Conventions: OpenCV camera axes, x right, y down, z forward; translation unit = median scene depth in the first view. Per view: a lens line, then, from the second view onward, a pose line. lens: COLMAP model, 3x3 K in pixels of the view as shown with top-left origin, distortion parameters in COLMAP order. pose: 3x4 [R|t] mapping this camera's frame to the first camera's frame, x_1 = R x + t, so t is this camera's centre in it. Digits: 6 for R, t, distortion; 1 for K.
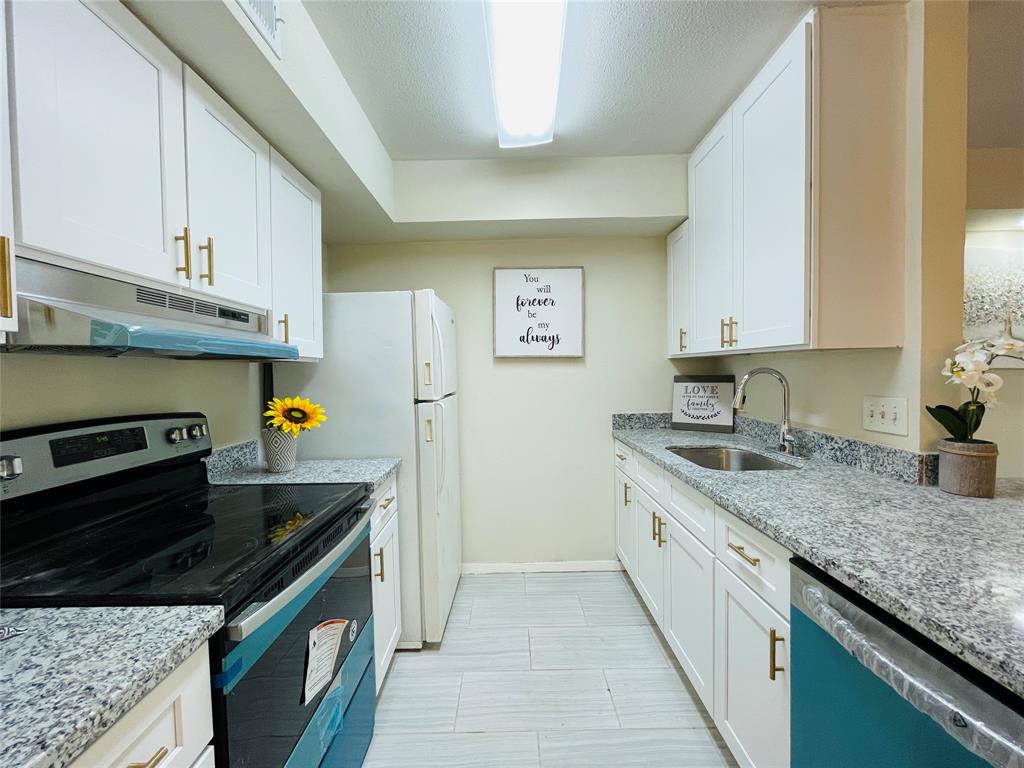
lens RADIAL K [[418.0, 0, 512.0], [0, 418.0, 384.0], [0, 0, 1]] dist [0.000456, 0.000063]
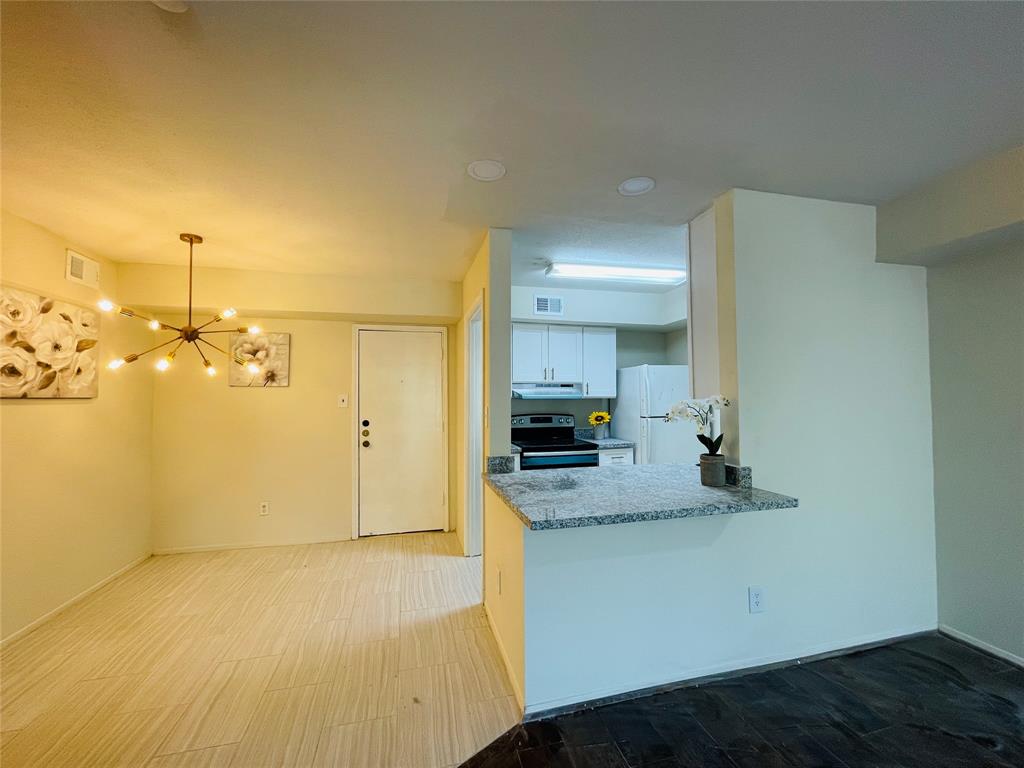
lens RADIAL K [[418.0, 0, 512.0], [0, 418.0, 384.0], [0, 0, 1]] dist [0.000456, 0.000063]
pose [[0.238667, -0.014554, -0.970992, 2.684724], [-0.023346, 0.999513, -0.020720, -0.105601], [0.970821, 0.027614, 0.238211, -0.246229]]
